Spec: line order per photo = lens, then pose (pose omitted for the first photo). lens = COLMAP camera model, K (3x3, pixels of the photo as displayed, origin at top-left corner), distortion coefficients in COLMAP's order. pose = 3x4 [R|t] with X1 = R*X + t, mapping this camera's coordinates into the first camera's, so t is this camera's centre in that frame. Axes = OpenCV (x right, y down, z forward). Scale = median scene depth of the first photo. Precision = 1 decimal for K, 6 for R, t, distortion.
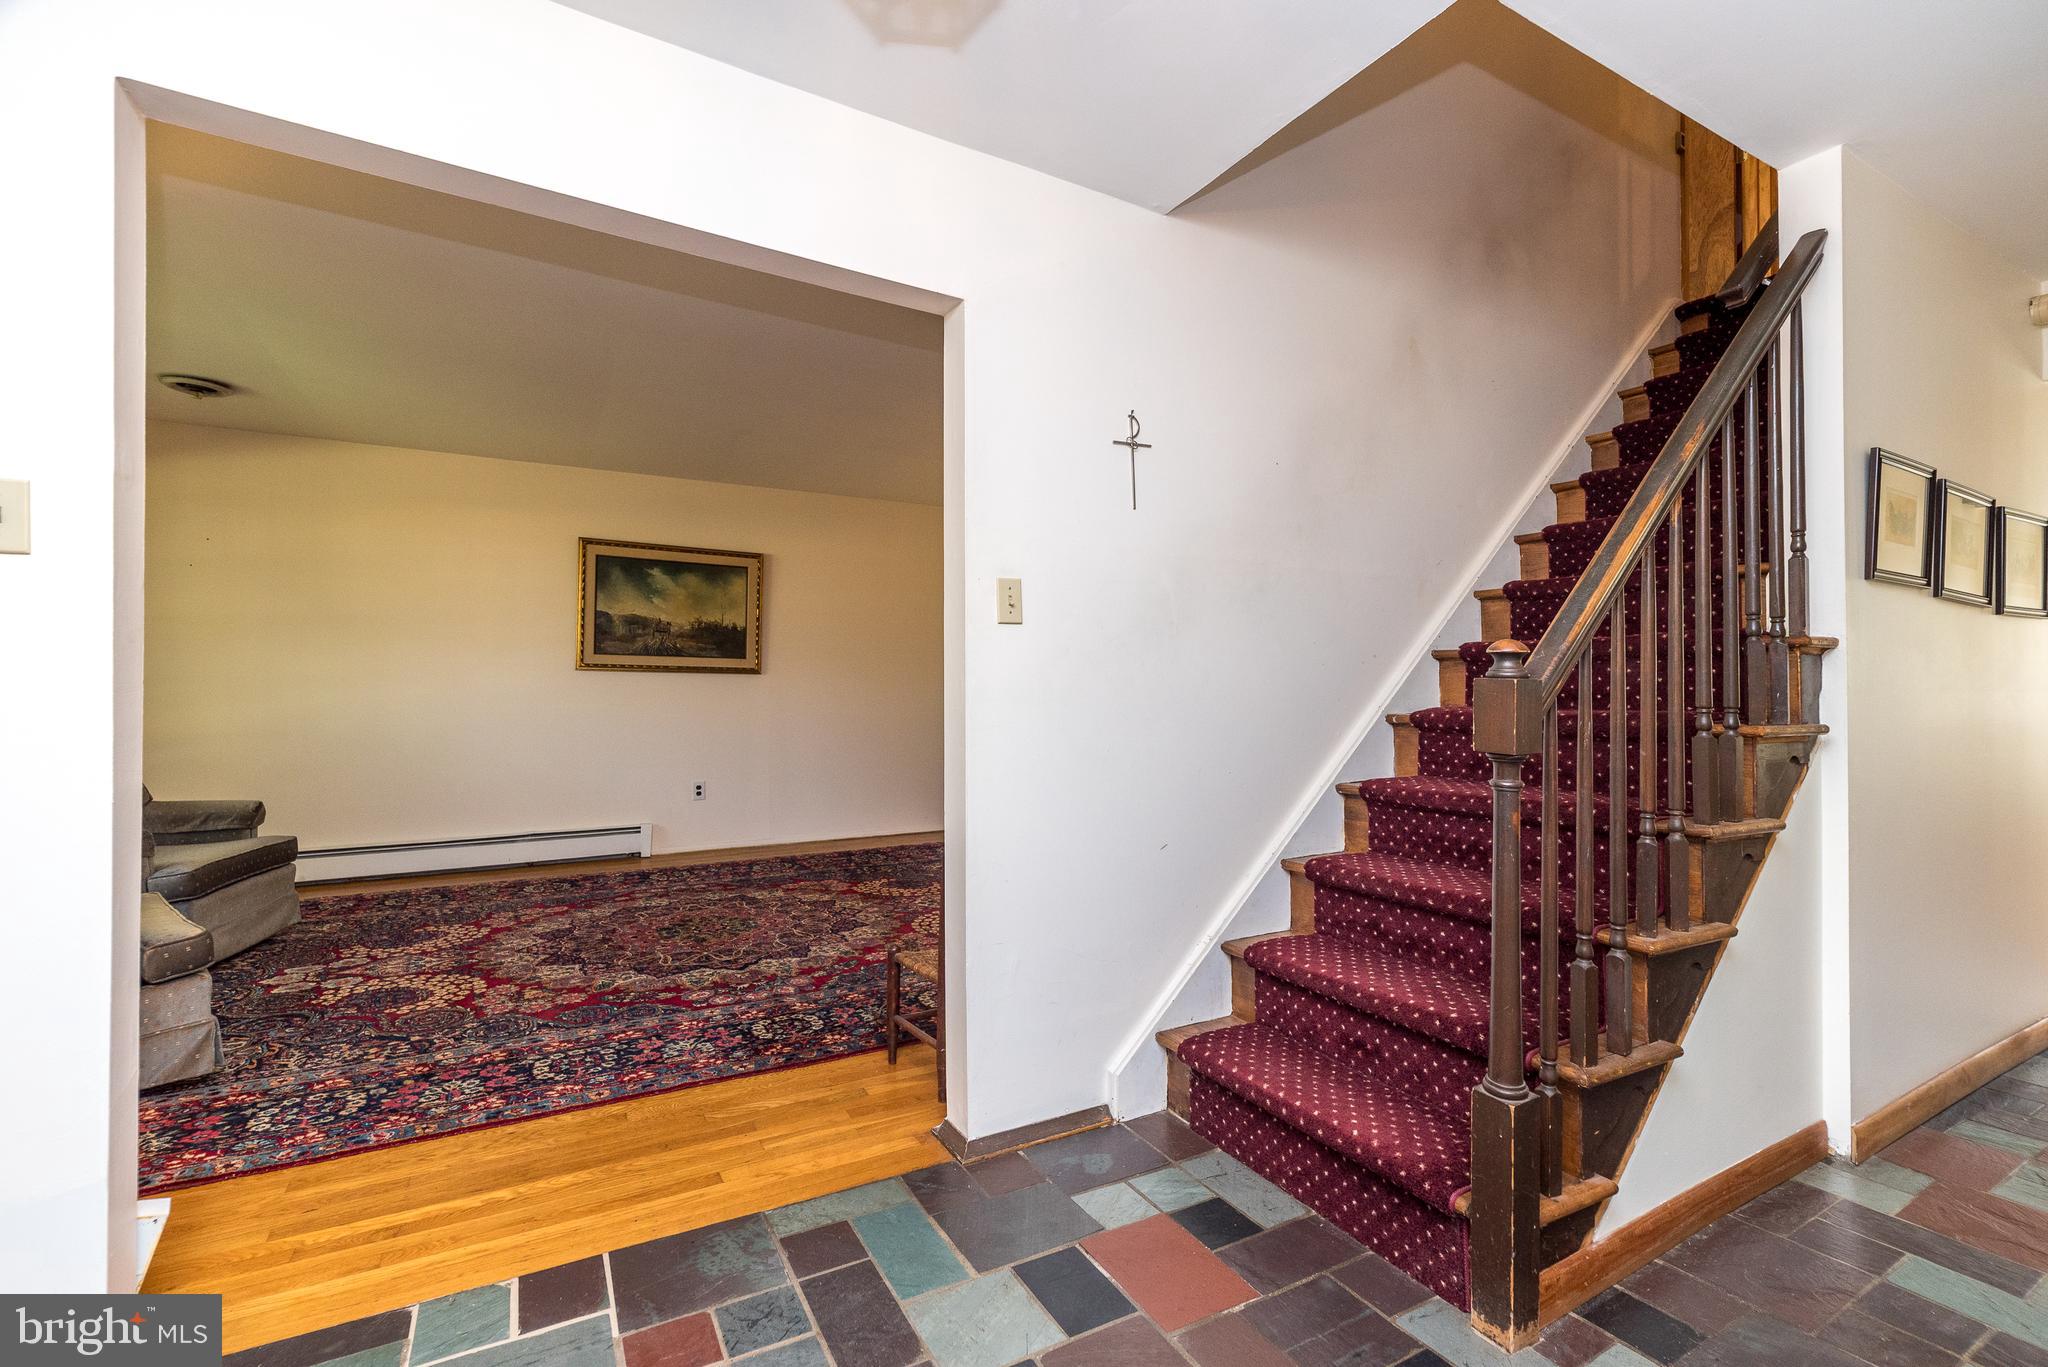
lens RADIAL K [[896.8, 0, 1030.6], [0, 896.8, 675.4], [0, 0, 1]] dist [0.005657, -0.000129]
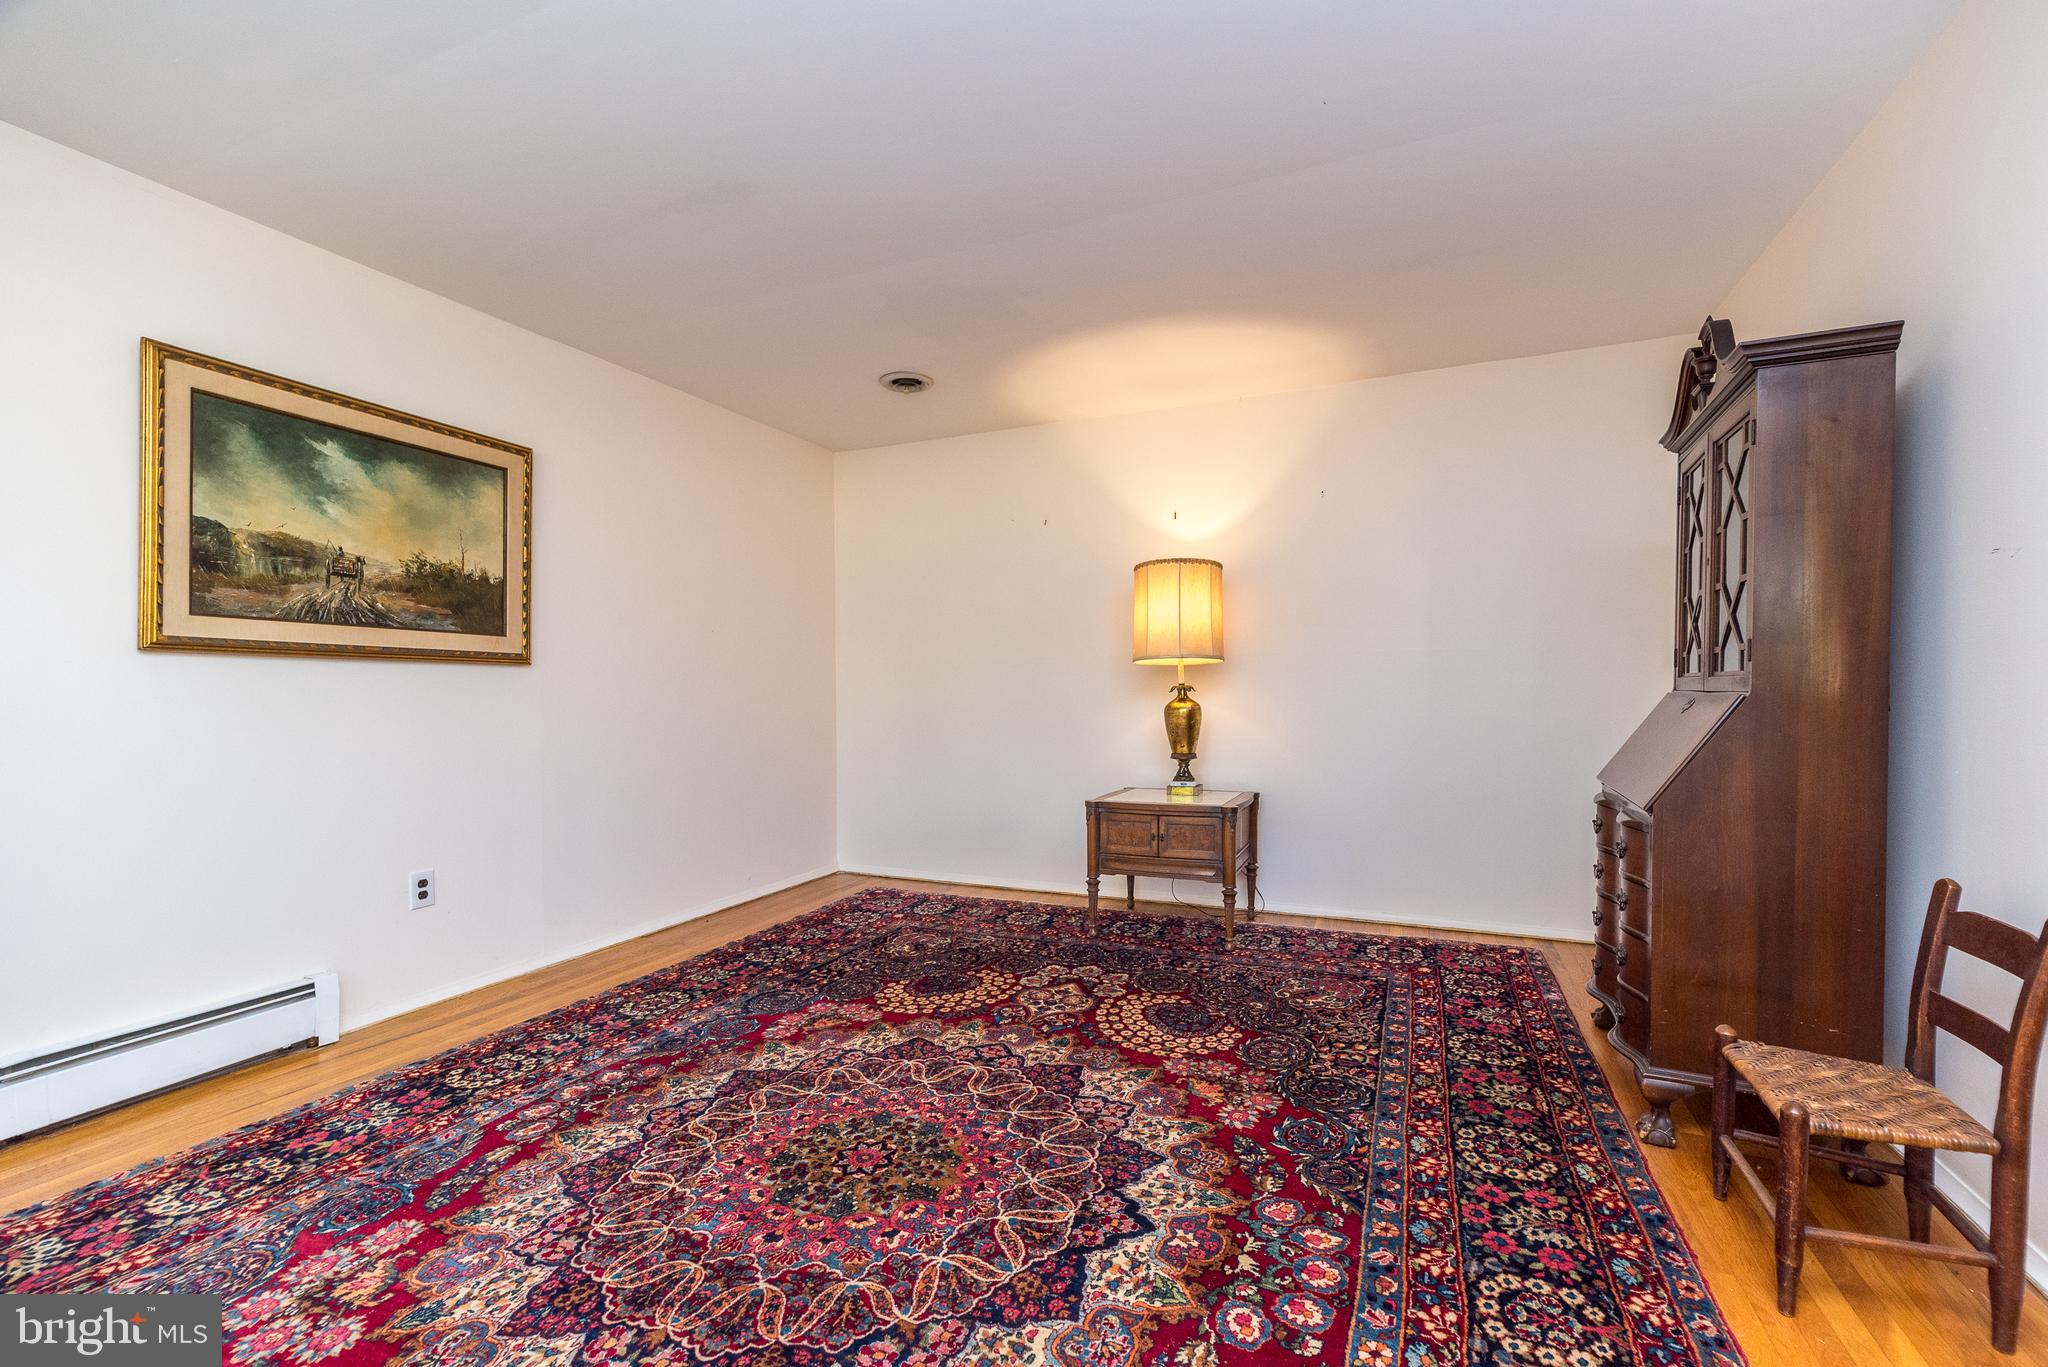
lens RADIAL K [[890.3, 0, 1026.0], [0, 890.3, 694.8], [0, 0, 1]] dist [0.006640, -0.000088]
pose [[0.799157, -0.017223, 0.600876, -0.733873], [0.009954, 0.999832, 0.015420, 0.022183], [-0.601040, -0.006342, 0.799193, 0.701922]]
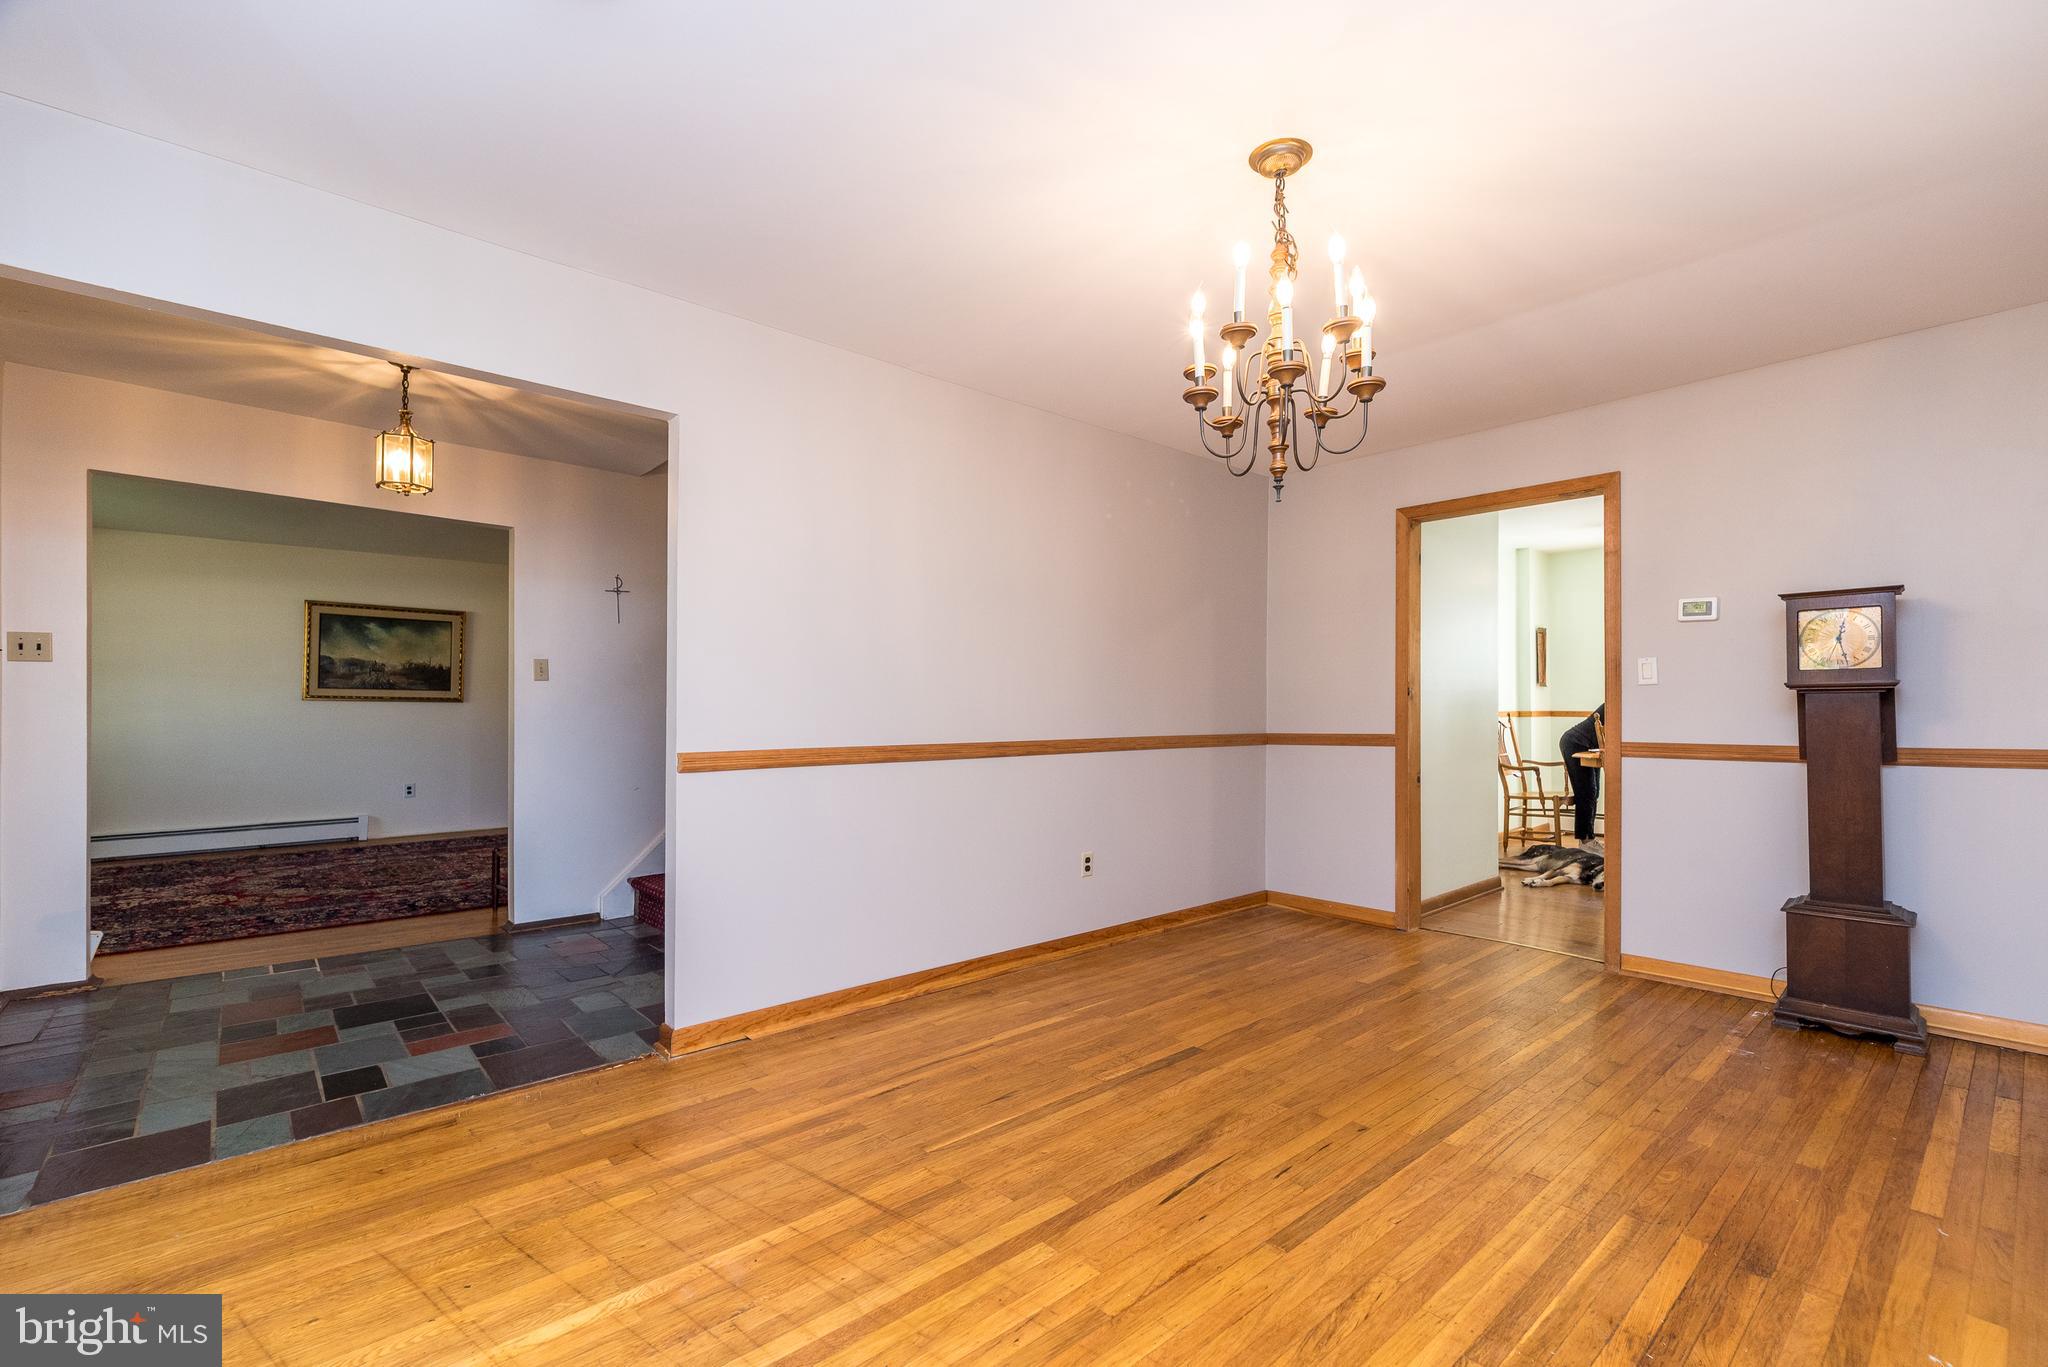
lens RADIAL K [[899.2, 0, 1027.7], [0, 899.2, 692.5], [0, 0, 1]] dist [0.013563, -0.000053]
pose [[0.978932, -0.003183, 0.204160, 0.461128], [0.004422, 0.999974, -0.005613, -0.008945], [-0.204137, 0.006398, 0.978921, -0.908143]]
